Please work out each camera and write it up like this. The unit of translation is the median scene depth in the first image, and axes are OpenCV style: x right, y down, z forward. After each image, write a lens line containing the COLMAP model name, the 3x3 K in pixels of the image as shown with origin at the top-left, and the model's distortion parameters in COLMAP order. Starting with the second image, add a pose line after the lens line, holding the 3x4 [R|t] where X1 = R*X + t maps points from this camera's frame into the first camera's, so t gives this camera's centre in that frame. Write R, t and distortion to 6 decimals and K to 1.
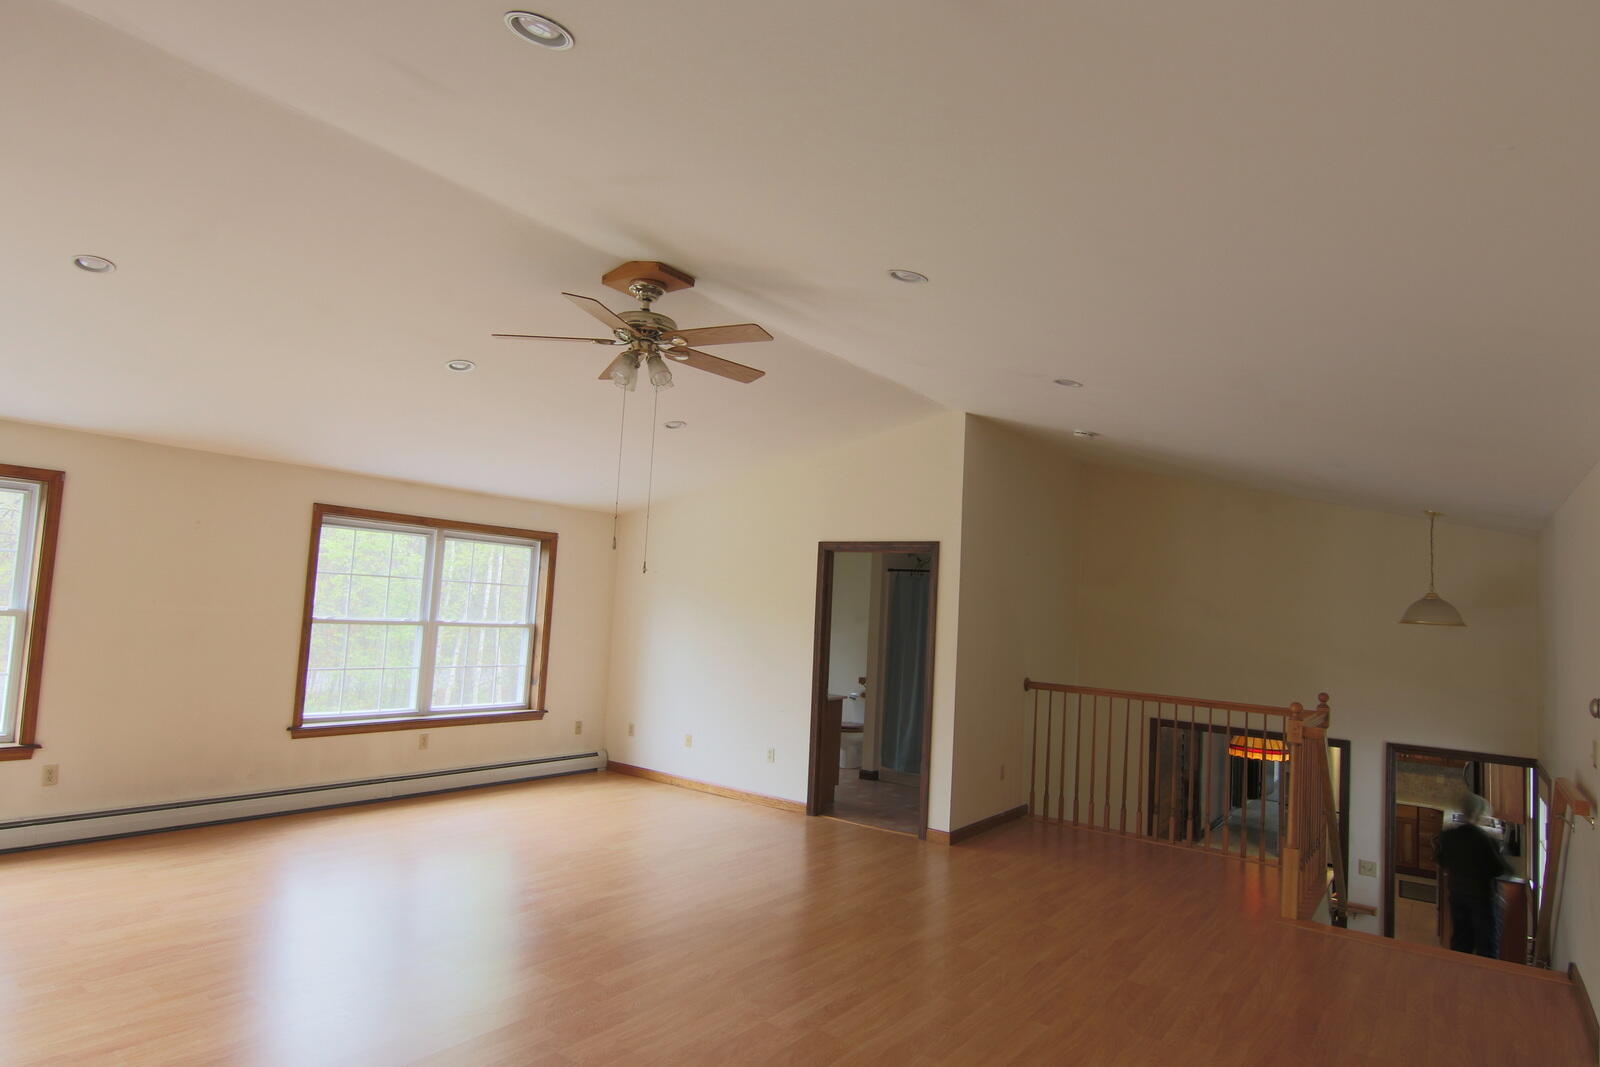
lens RADIAL K [[931.4, 0, 802.8], [0, 931.4, 526.0], [0, 0, 1]] dist [-0.001373, -0.000930]
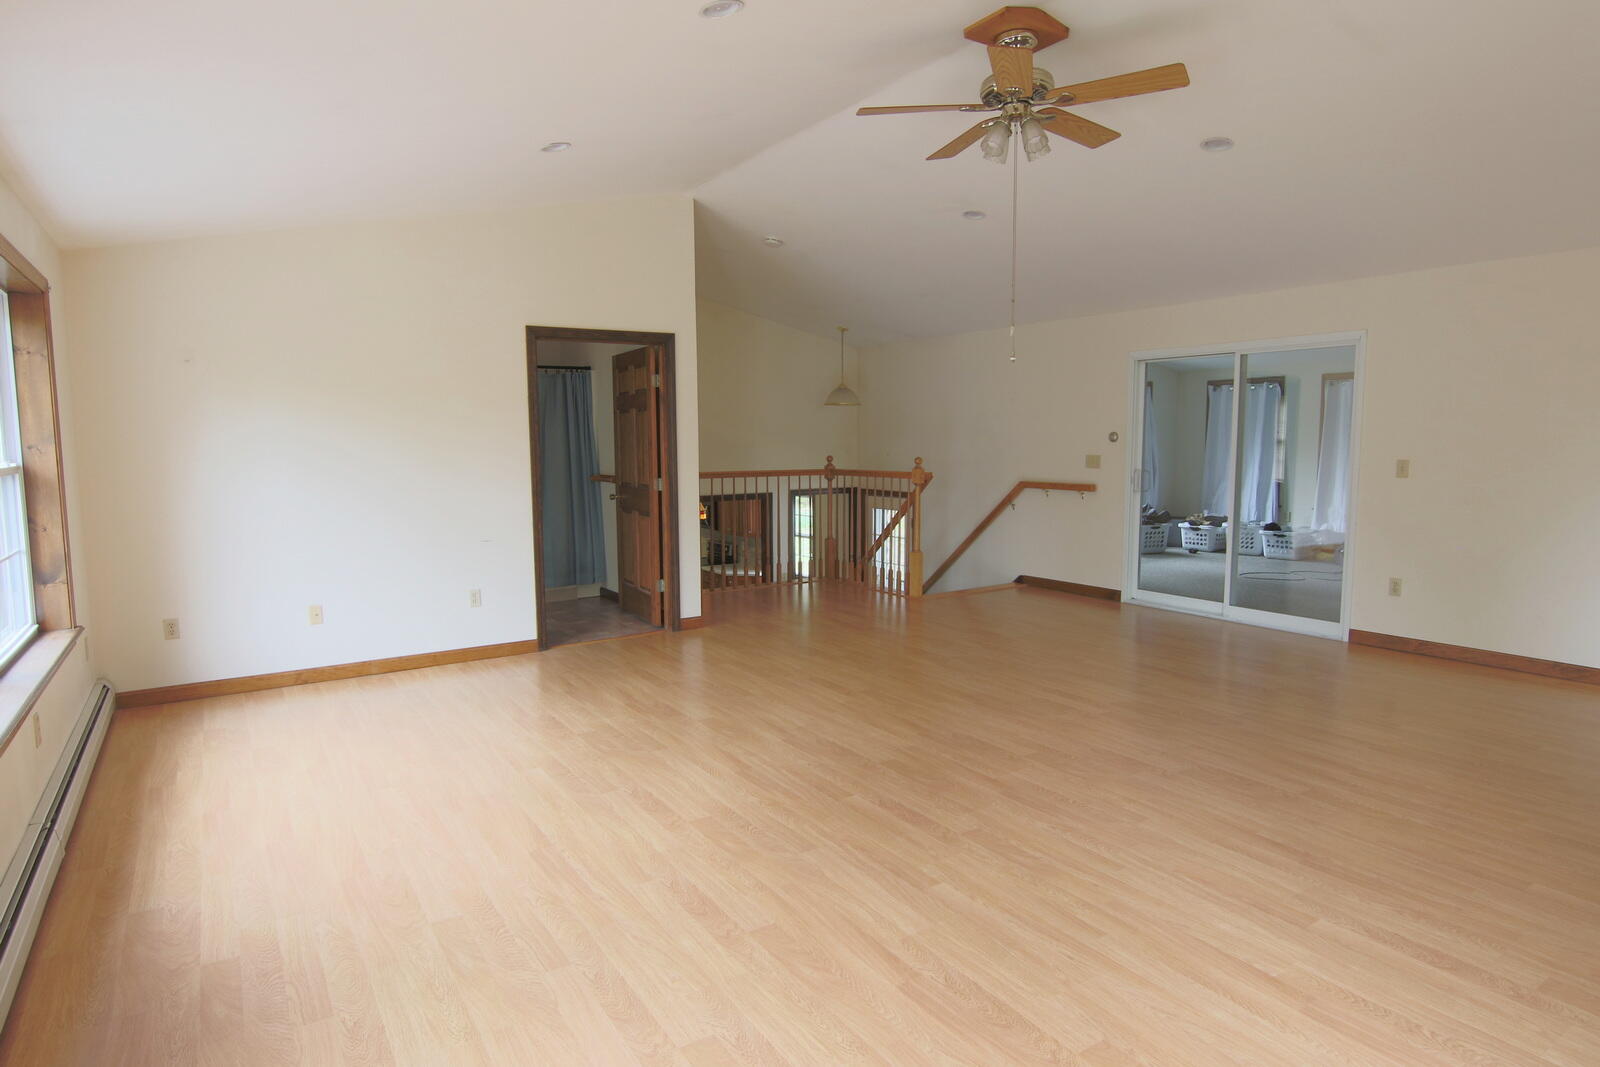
lens RADIAL K [[903.5, 0, 791.3], [0, 903.5, 528.4], [0, 0, 1]] dist [0.001249, -0.018909]
pose [[0.368088, -0.153076, 0.917103, -0.649296], [-0.040556, 0.982773, 0.180314, 0.039055], [-0.928906, -0.103566, 0.355539, 0.495395]]
